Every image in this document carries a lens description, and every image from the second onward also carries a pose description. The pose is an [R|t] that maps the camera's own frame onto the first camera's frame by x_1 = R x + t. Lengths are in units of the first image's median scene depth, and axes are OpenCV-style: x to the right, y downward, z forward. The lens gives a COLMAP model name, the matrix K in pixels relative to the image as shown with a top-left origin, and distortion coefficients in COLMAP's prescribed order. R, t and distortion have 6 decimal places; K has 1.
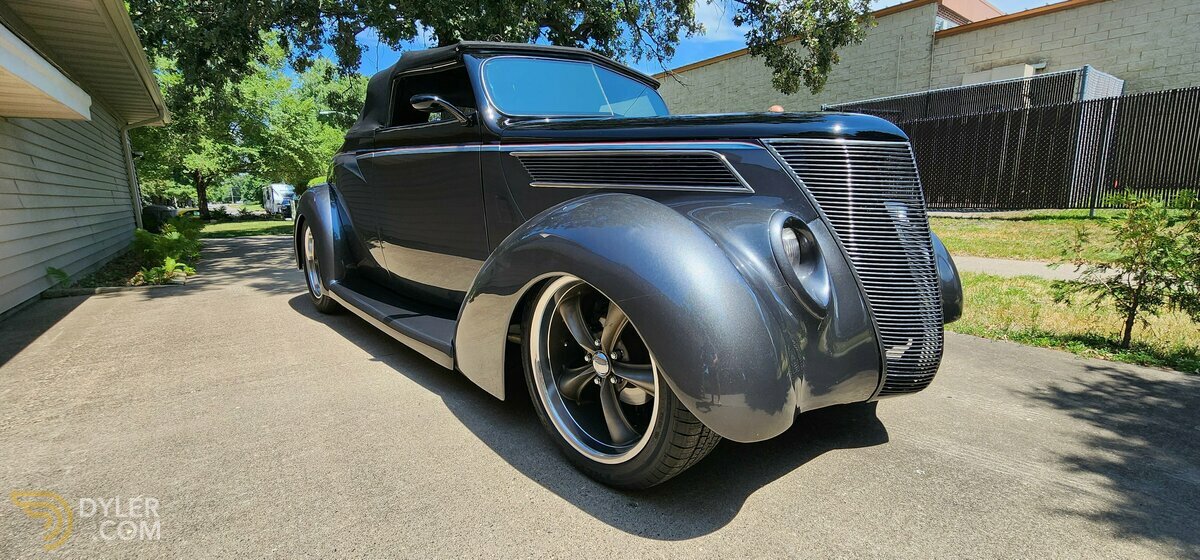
lens RADIAL K [[499.0, 0, 610.2], [0, 499.0, 282.9], [0, 0, 1]] dist [-0.003031, 0.000499]
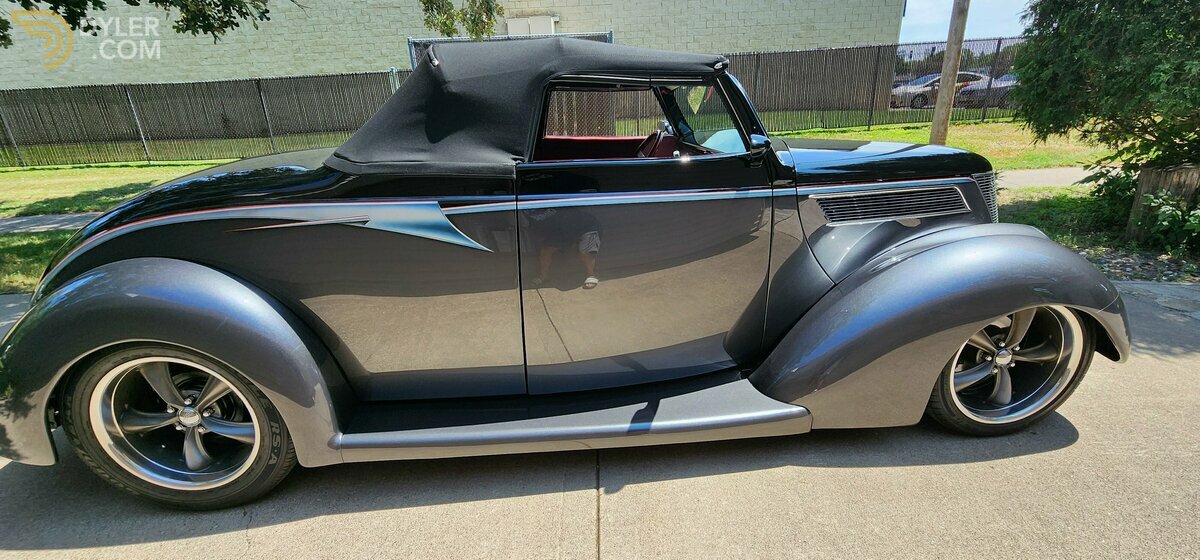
lens RADIAL K [[499.0, 0, 600.6], [0, 499.0, 279.3], [0, 0, 1]] dist [-0.003031, 0.000499]
pose [[0.606758, -0.276284, 0.745326, -1.129948], [0.168204, 0.961045, 0.219316, -0.365071], [-0.776886, -0.007705, 0.629594, 0.675129]]
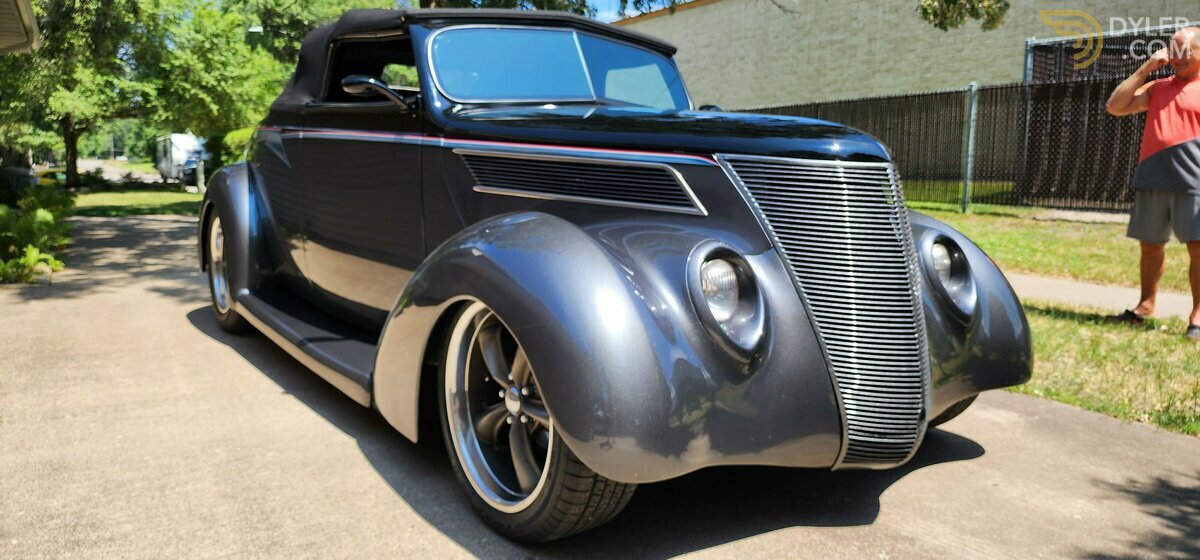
lens RADIAL K [[820.5, 0, 604.4], [0, 820.5, 269.4], [0, 0, 1]] dist [0.042710, -0.028565]
pose [[0.993383, 0.045407, -0.105495, 0.195377], [-0.050524, 0.997647, -0.046346, -0.009207], [0.103142, 0.051369, 0.993339, -0.312191]]
